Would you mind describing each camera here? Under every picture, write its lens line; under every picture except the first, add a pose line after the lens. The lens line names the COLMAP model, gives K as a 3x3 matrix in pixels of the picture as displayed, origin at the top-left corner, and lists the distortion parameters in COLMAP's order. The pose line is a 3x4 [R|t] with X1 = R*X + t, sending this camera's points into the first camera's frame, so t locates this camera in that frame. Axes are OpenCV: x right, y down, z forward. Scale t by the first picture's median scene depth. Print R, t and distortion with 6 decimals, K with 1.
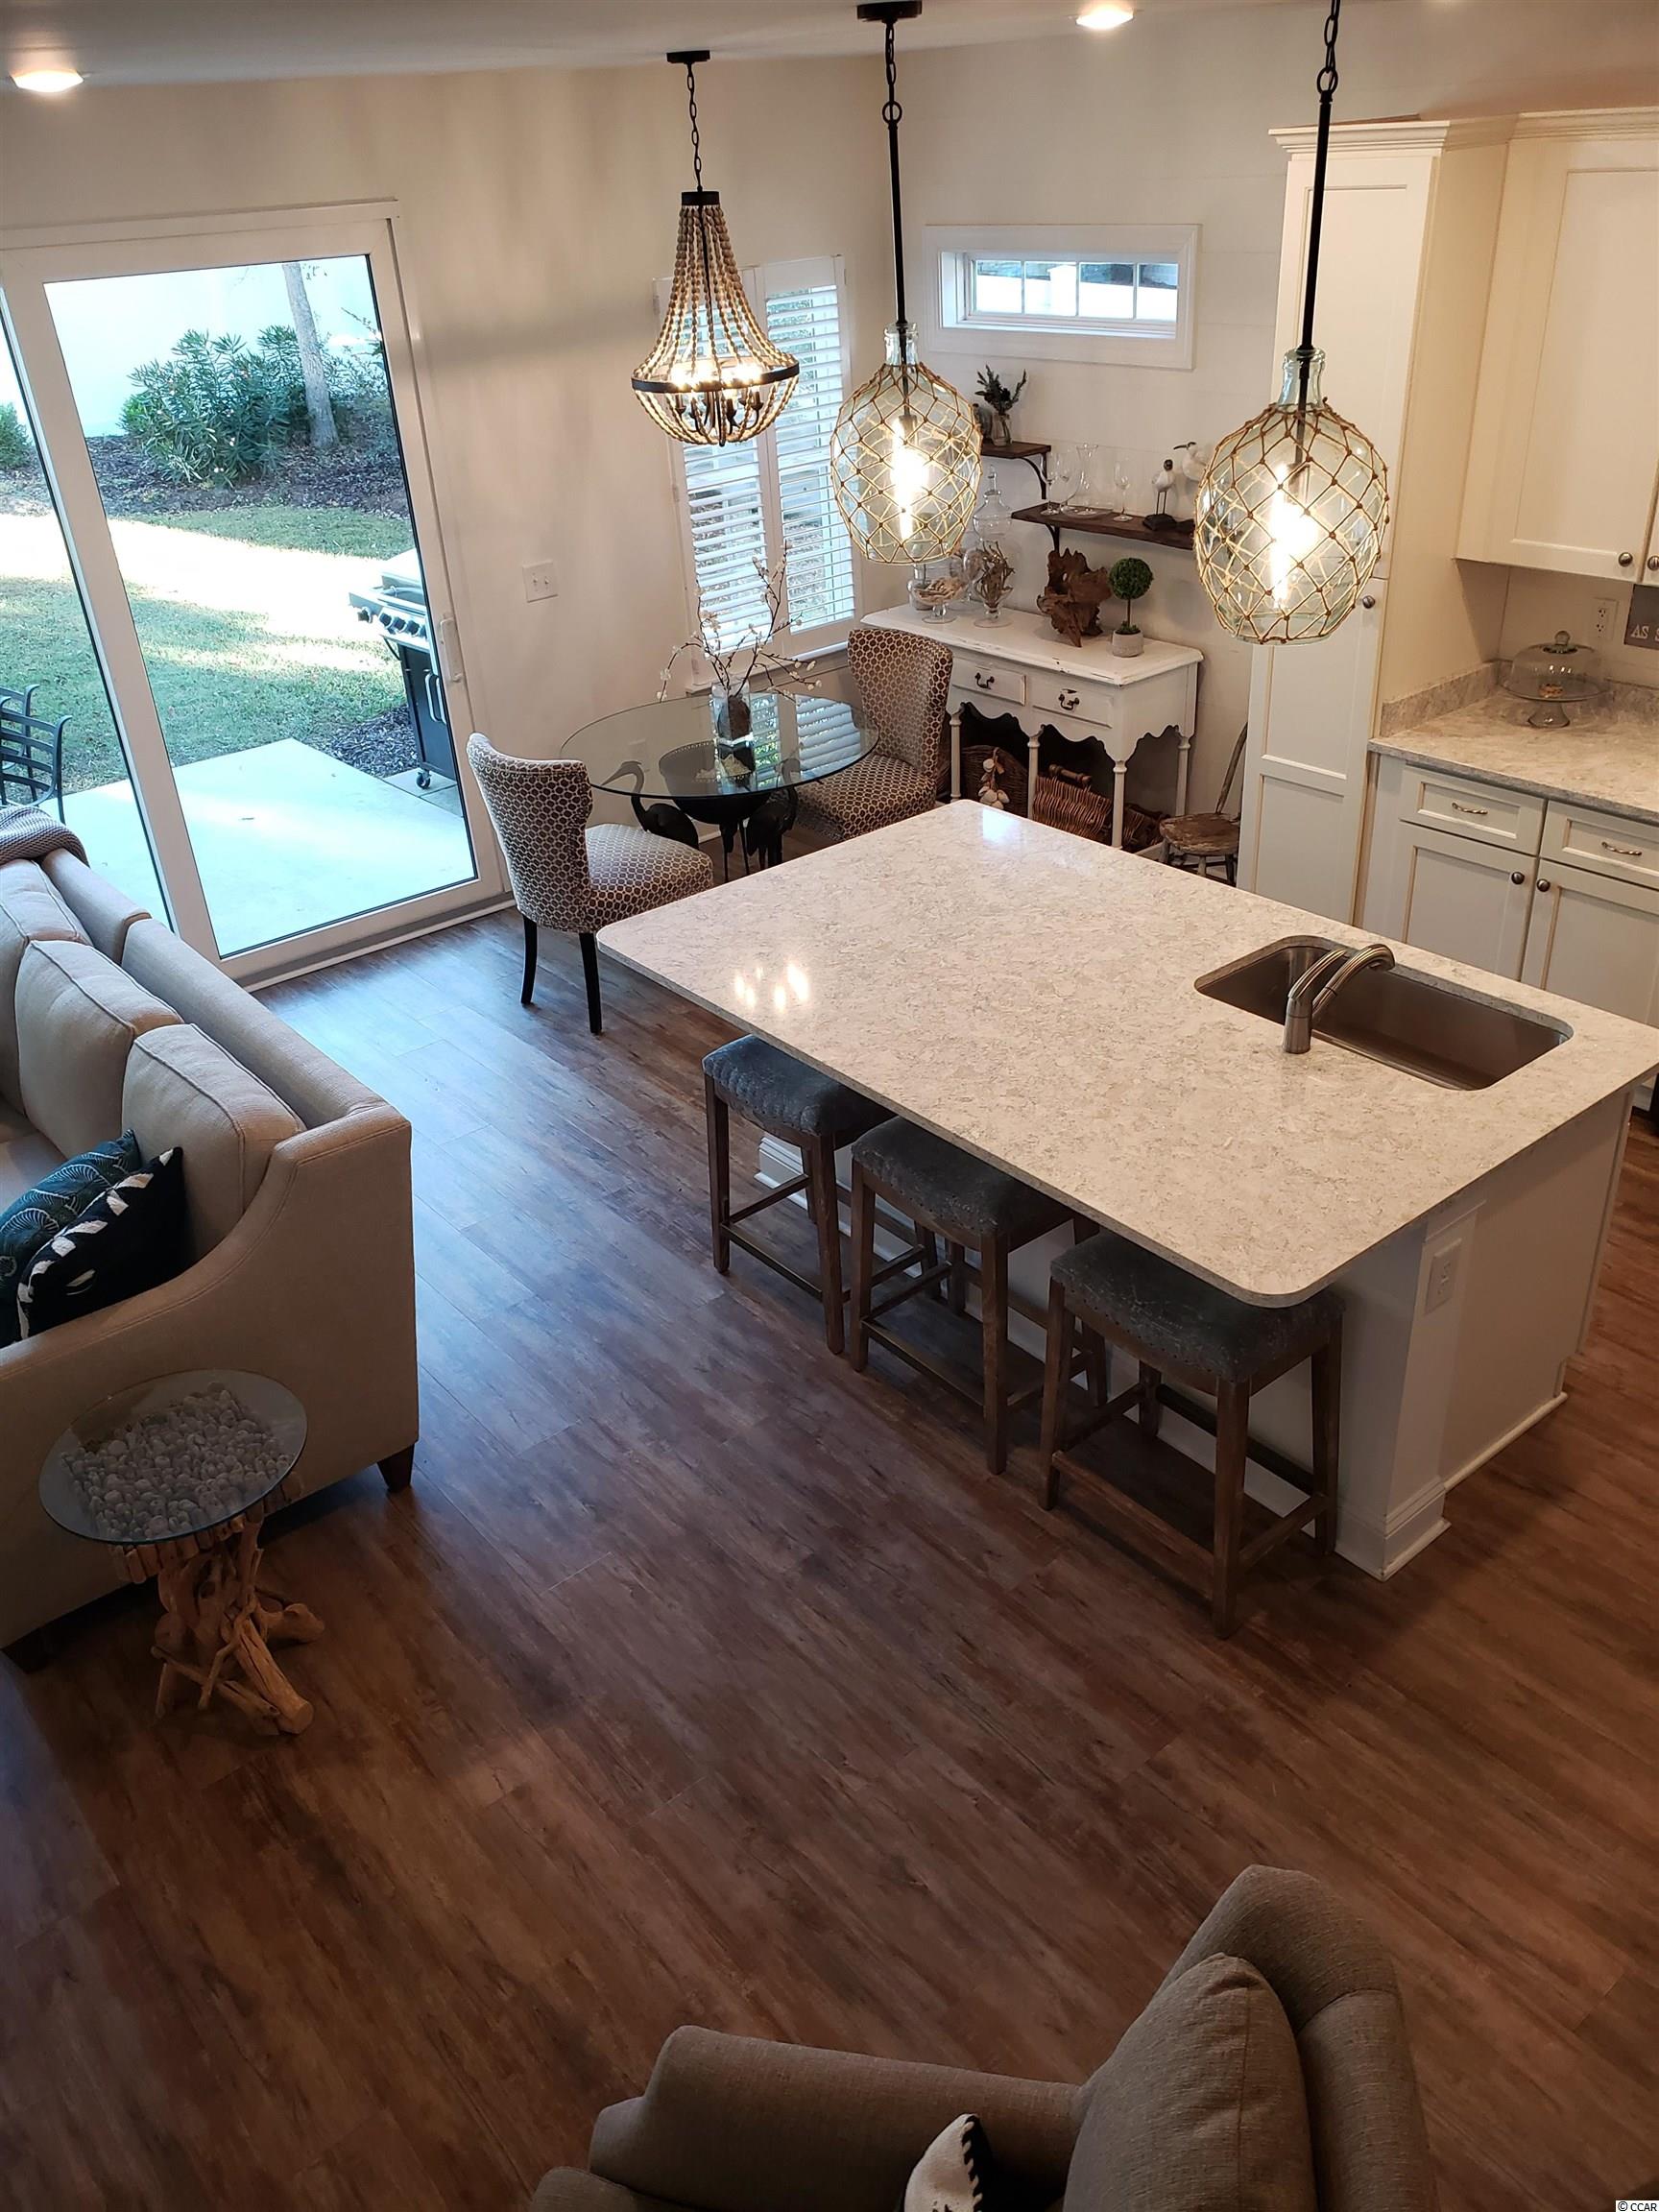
lens RADIAL K [[1671.6, 0, 823.3], [0, 1671.6, 1138.3], [0, 0, 1]] dist [0.039075, -0.087751]
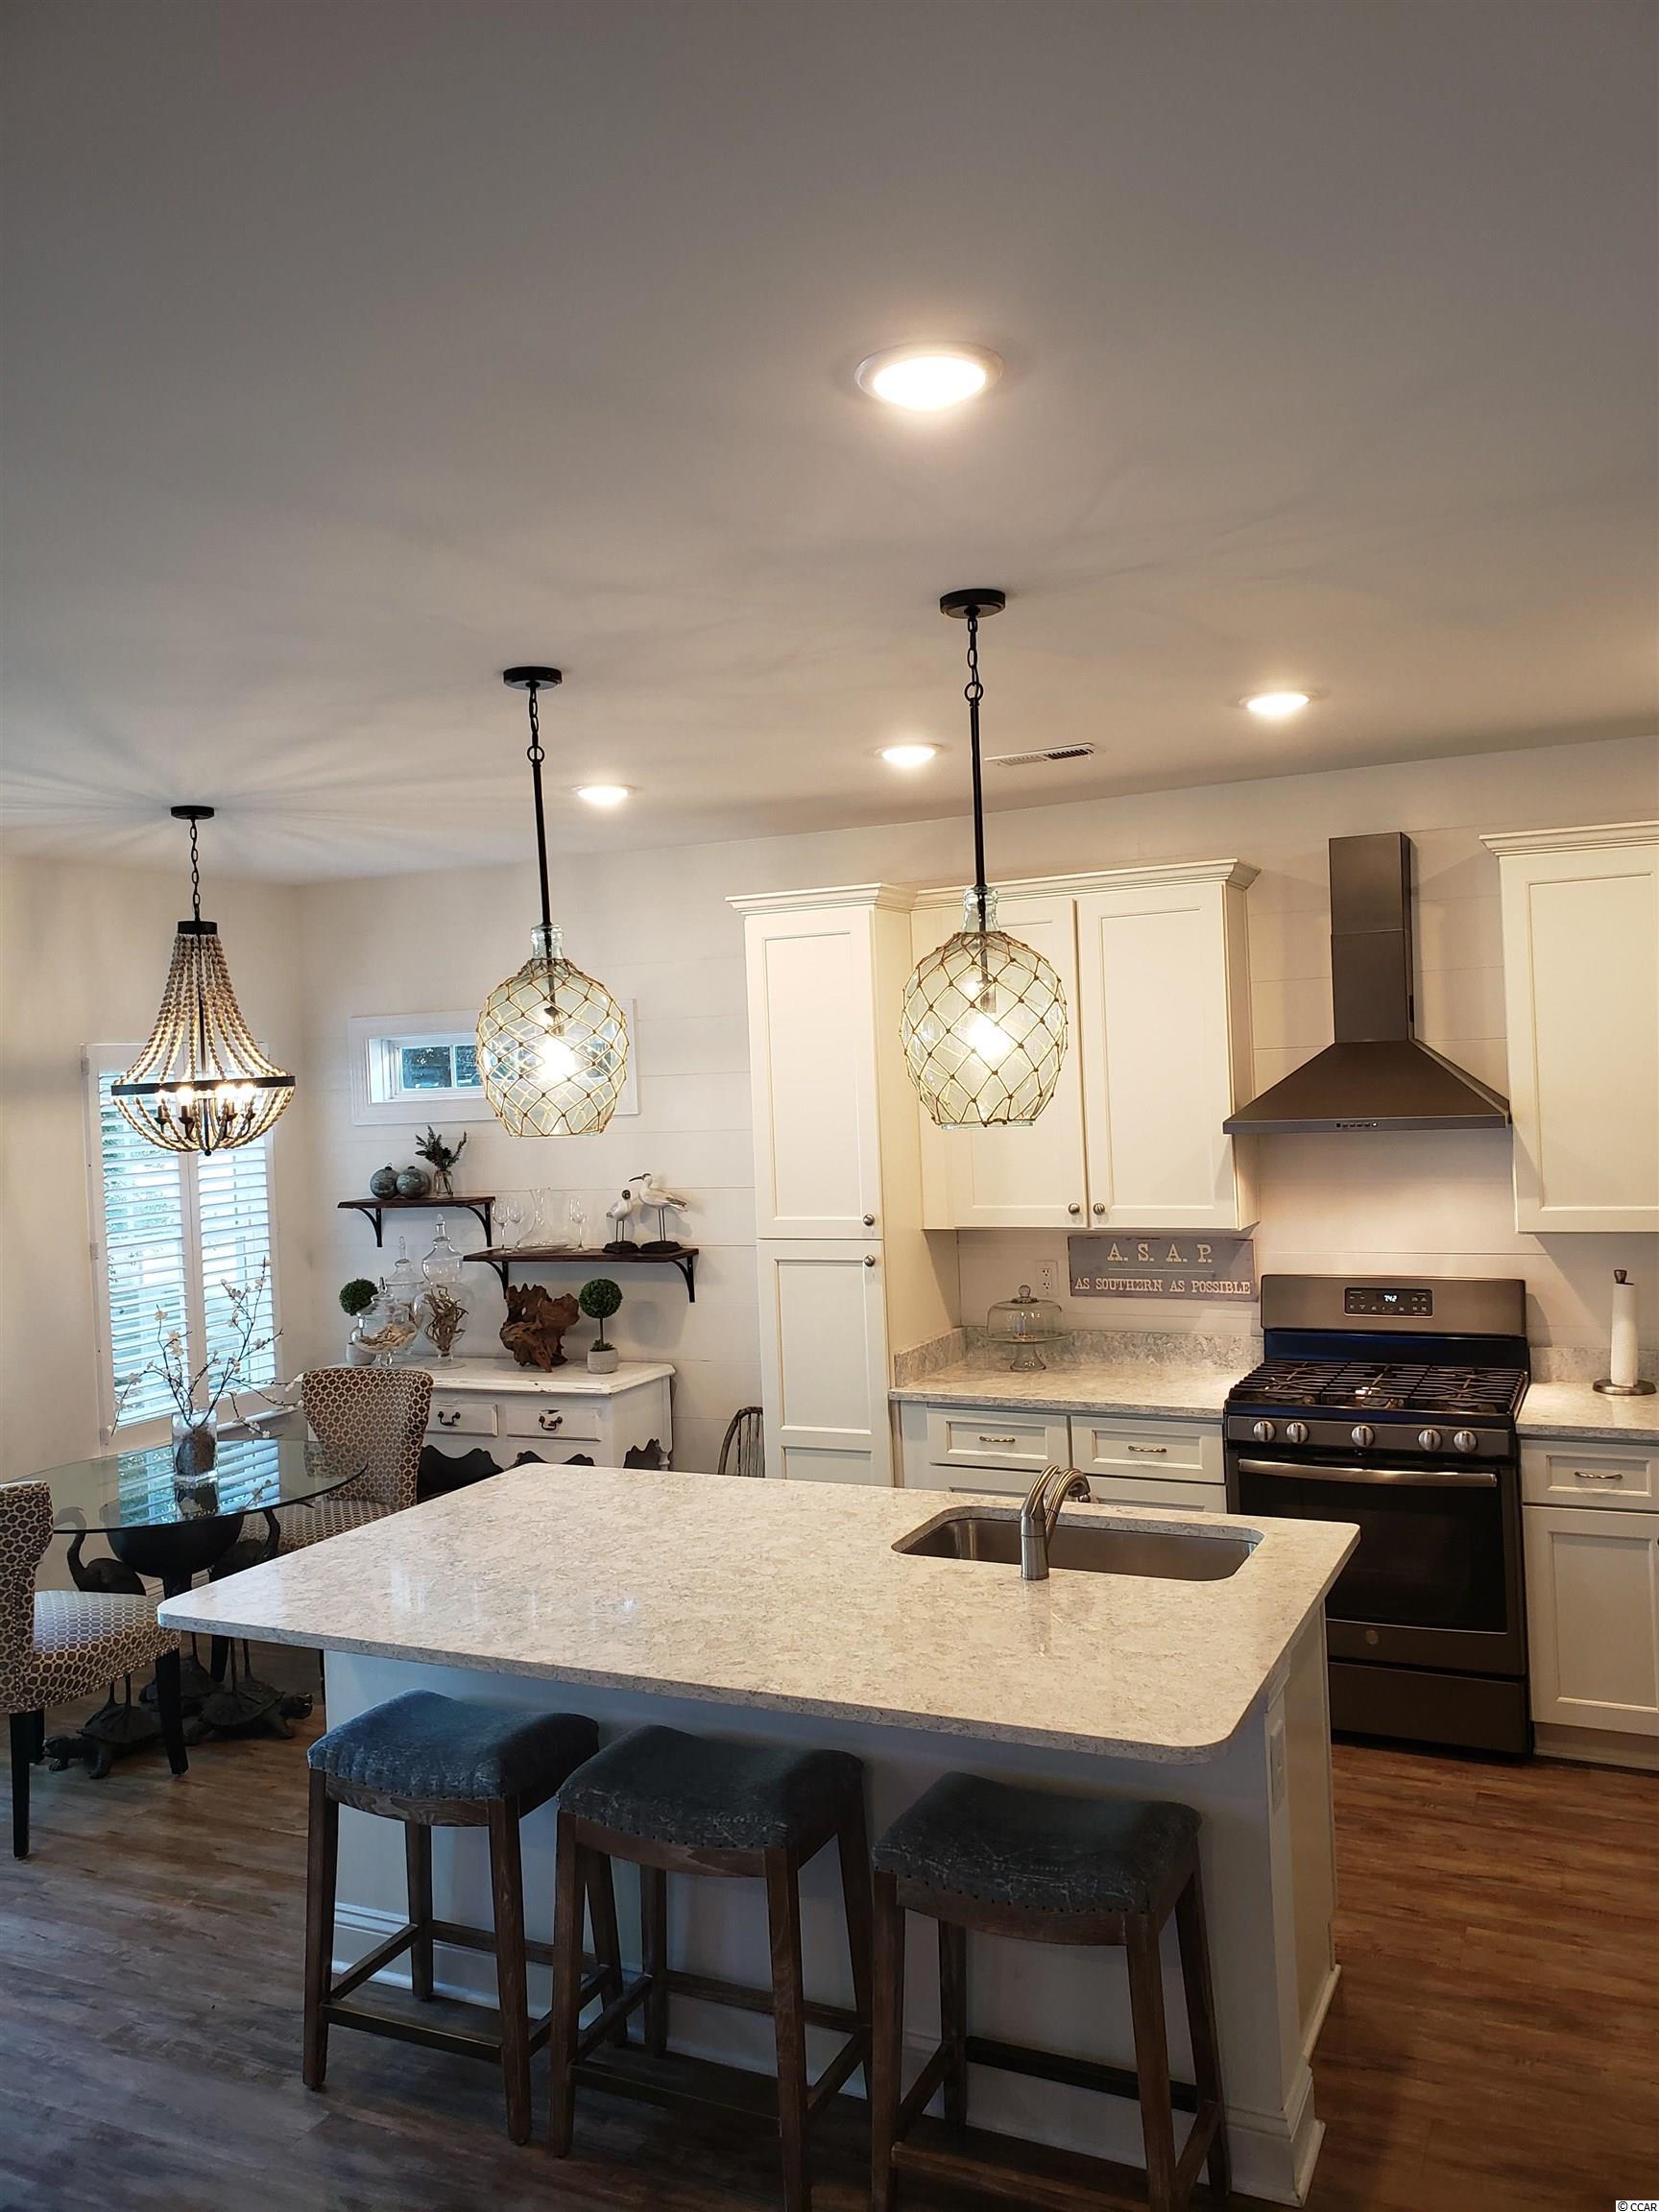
lens RADIAL K [[1678.4, 0, 829.5], [0, 1678.4, 1106.0], [0, 0, 1]] dist [0.036296, -0.044708]
pose [[0.899574, 0.018439, 0.436378, -0.142839], [0.214435, 0.851761, -0.478039, 0.088045], [-0.380505, 0.523606, 0.762268, 0.103536]]
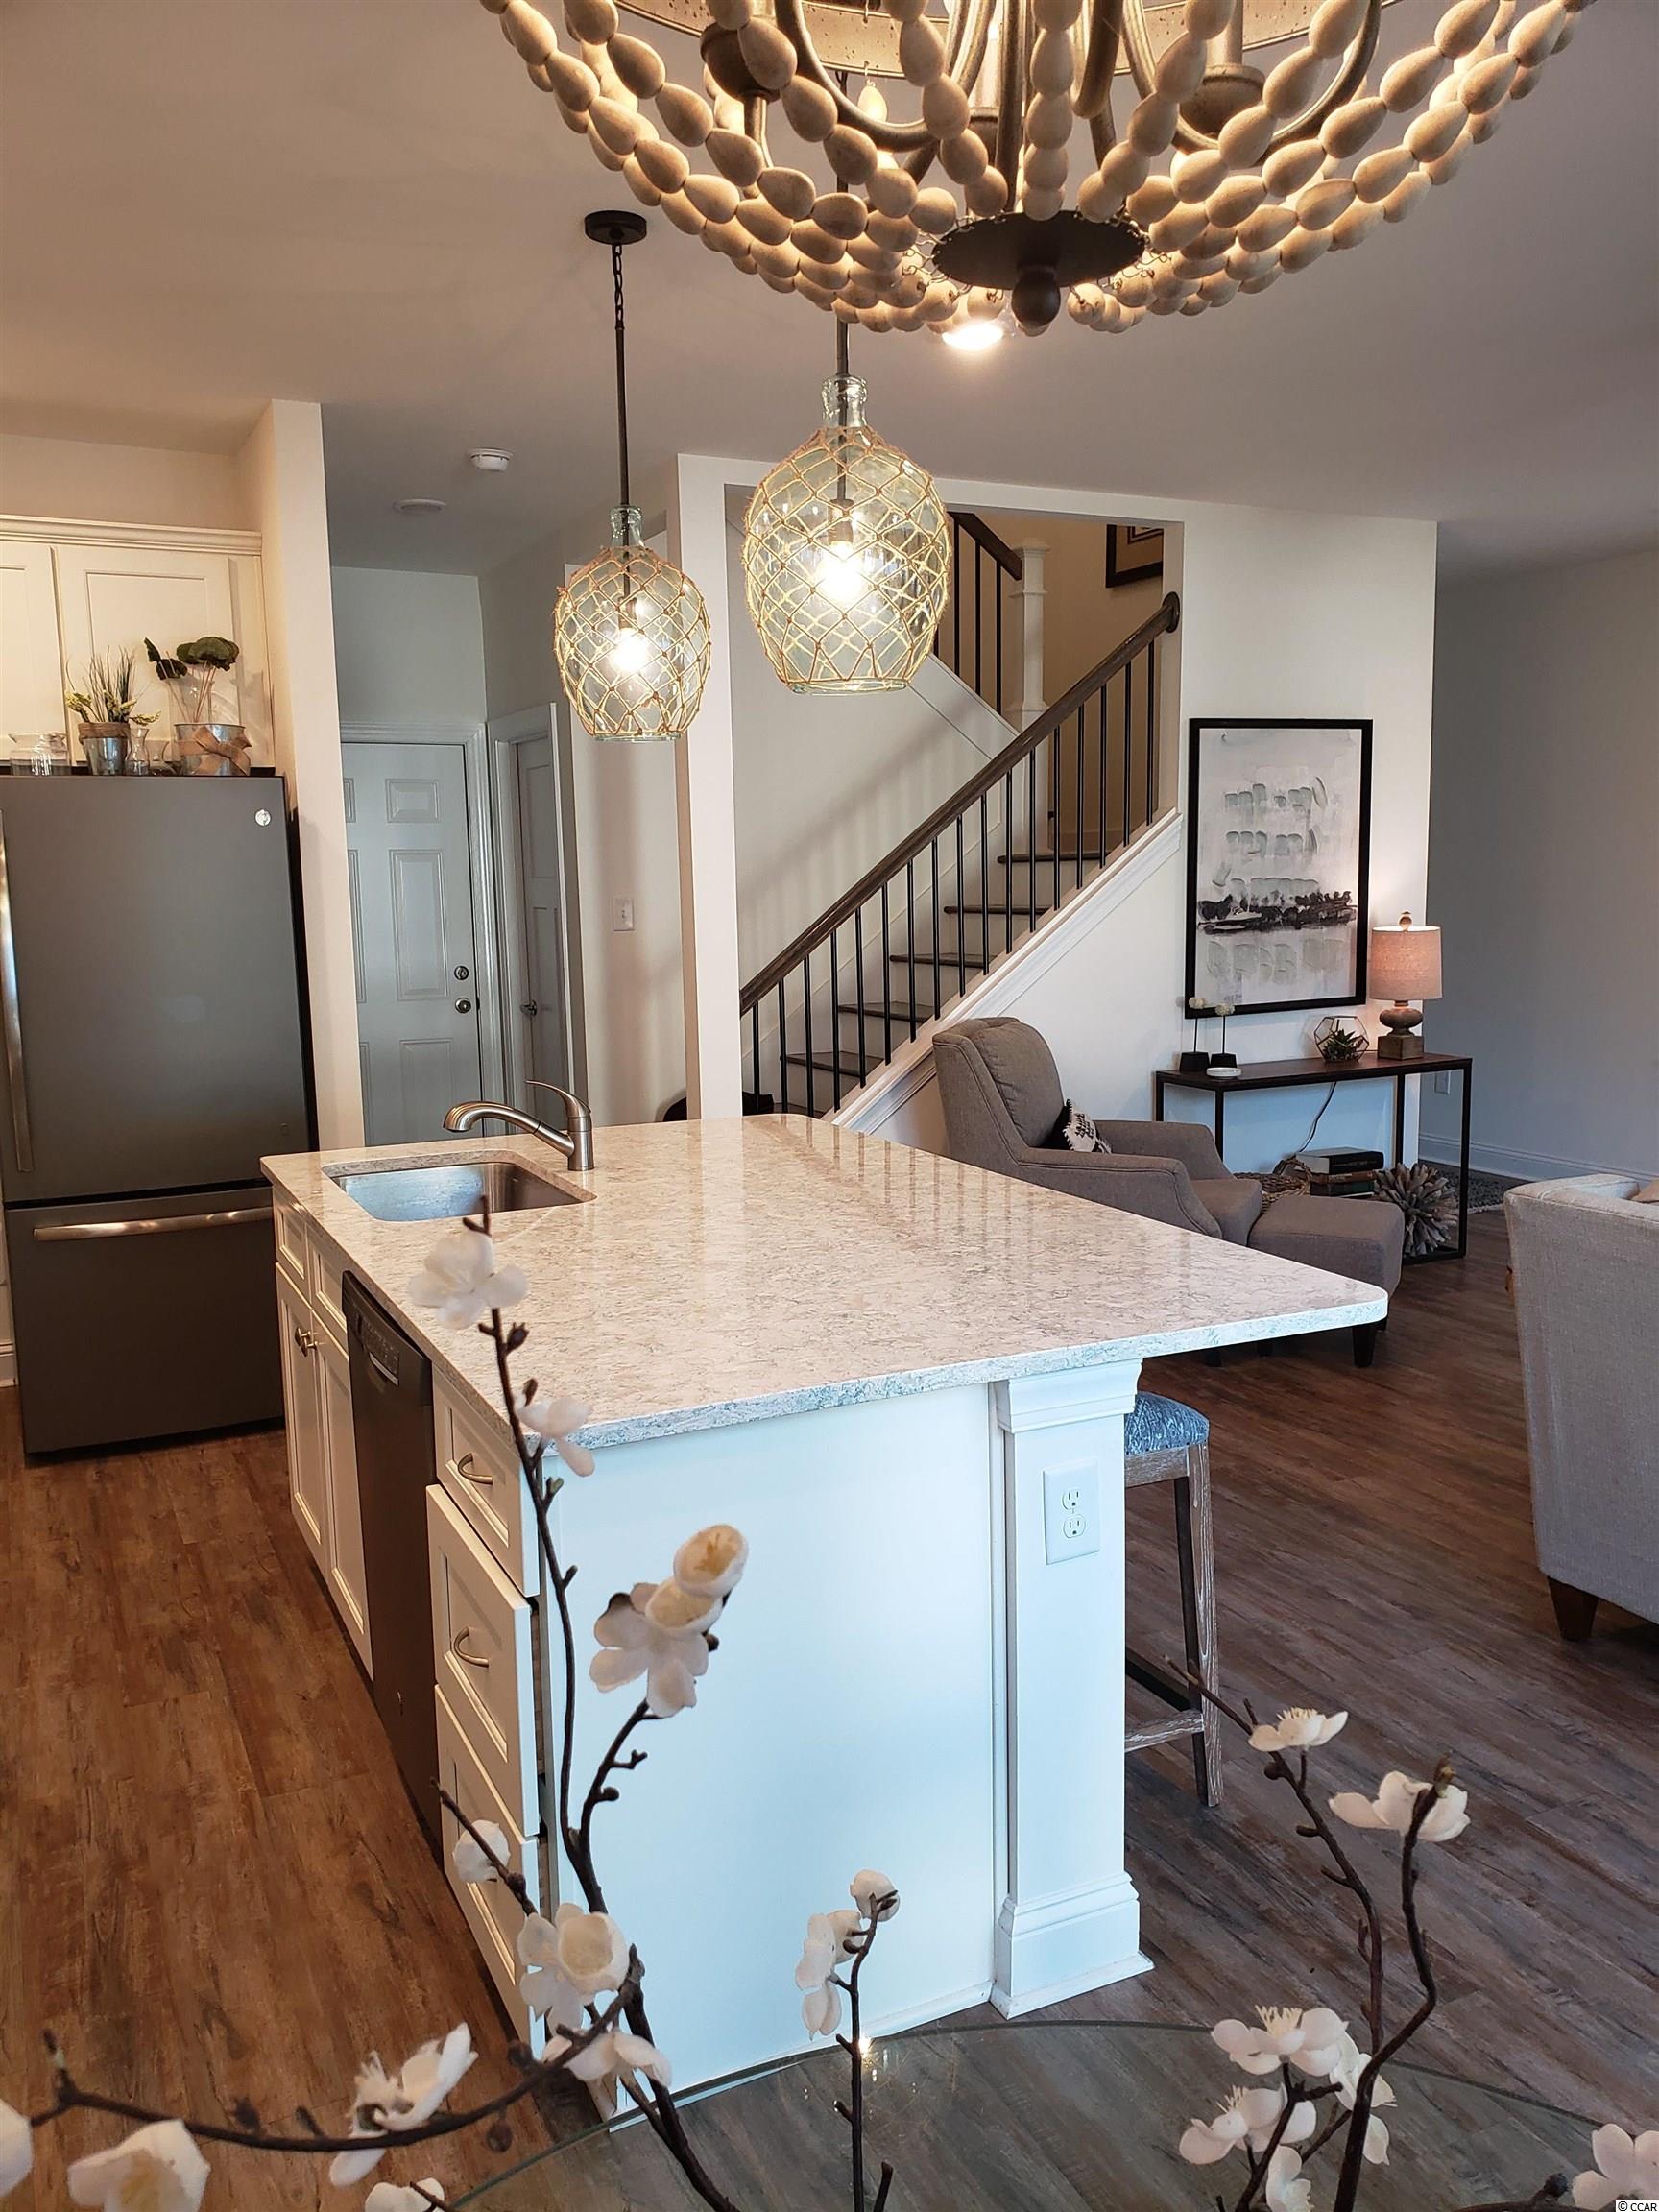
lens RADIAL K [[1671.6, 0, 823.3], [0, 1671.6, 1138.3], [0, 0, 1]] dist [0.039075, -0.087751]
pose [[-0.971186, 0.042508, 0.234501, -0.062168], [0.181792, 0.768402, 0.613604, -0.375285], [-0.154108, 0.638554, -0.753989, 0.986596]]
